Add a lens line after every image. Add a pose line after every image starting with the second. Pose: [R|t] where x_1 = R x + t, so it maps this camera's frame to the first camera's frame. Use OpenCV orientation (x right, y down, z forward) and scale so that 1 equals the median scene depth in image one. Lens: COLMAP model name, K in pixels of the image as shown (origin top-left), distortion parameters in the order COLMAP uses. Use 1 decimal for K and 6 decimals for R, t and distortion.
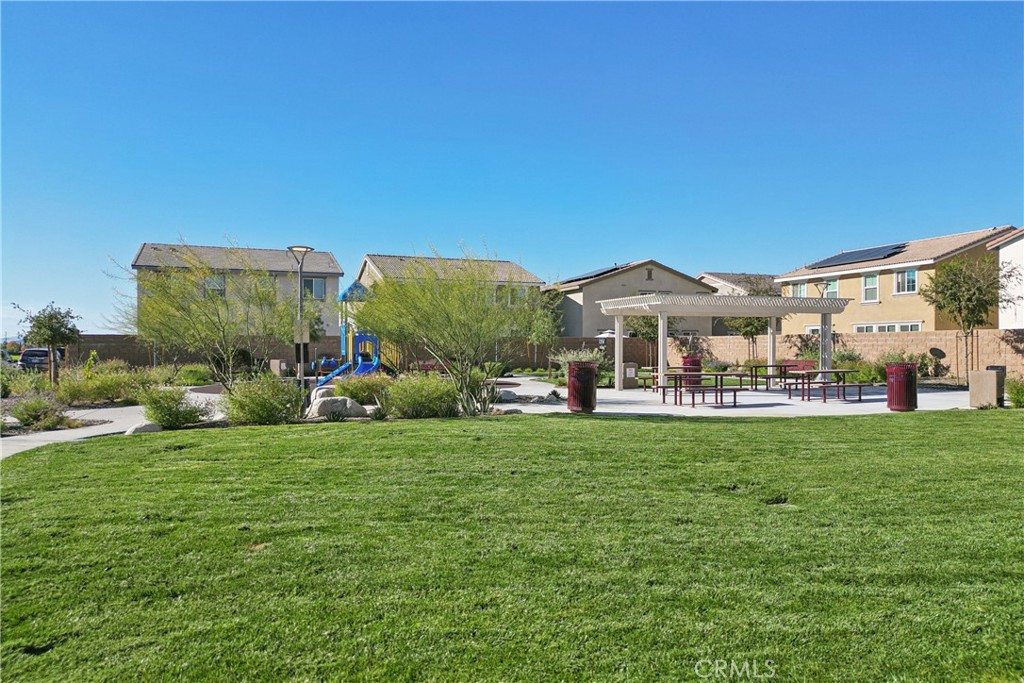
lens RADIAL K [[710.4, 0, 511.3], [0, 710.4, 342.2], [0, 0, 1]] dist [0.010285, -0.005835]
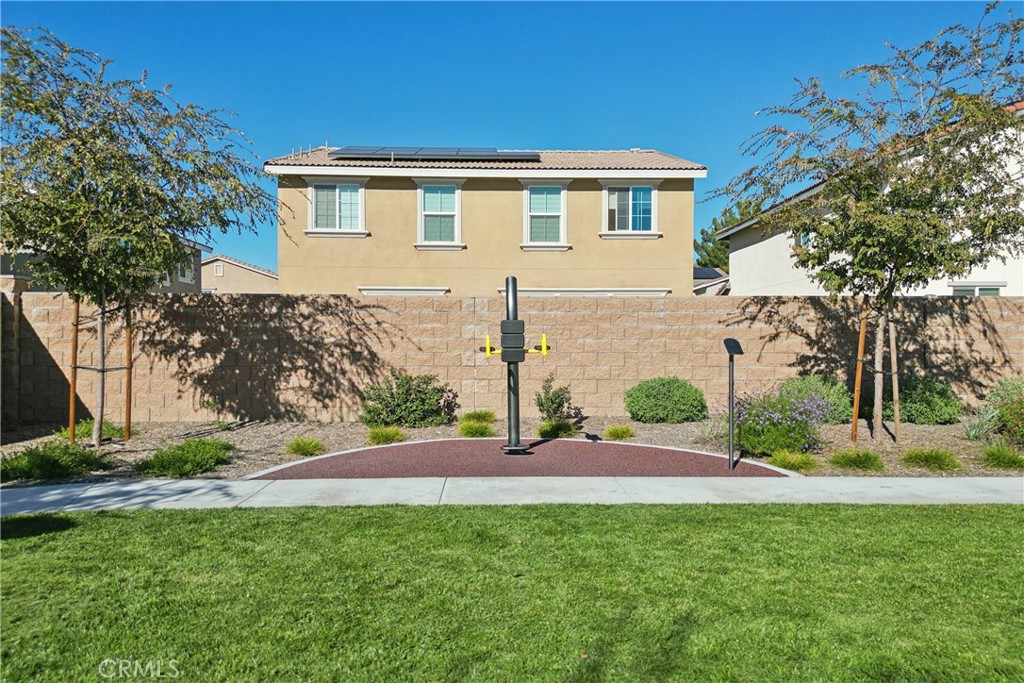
lens RADIAL K [[710.4, 0, 510.5], [0, 710.4, 343.5], [0, 0, 1]] dist [0.010285, -0.005835]
pose [[0.315095, 0.008755, 0.949020, 0.060466], [-0.007237, 0.999951, -0.006822, 0.011622], [-0.949033, -0.004718, 0.315143, 0.918074]]
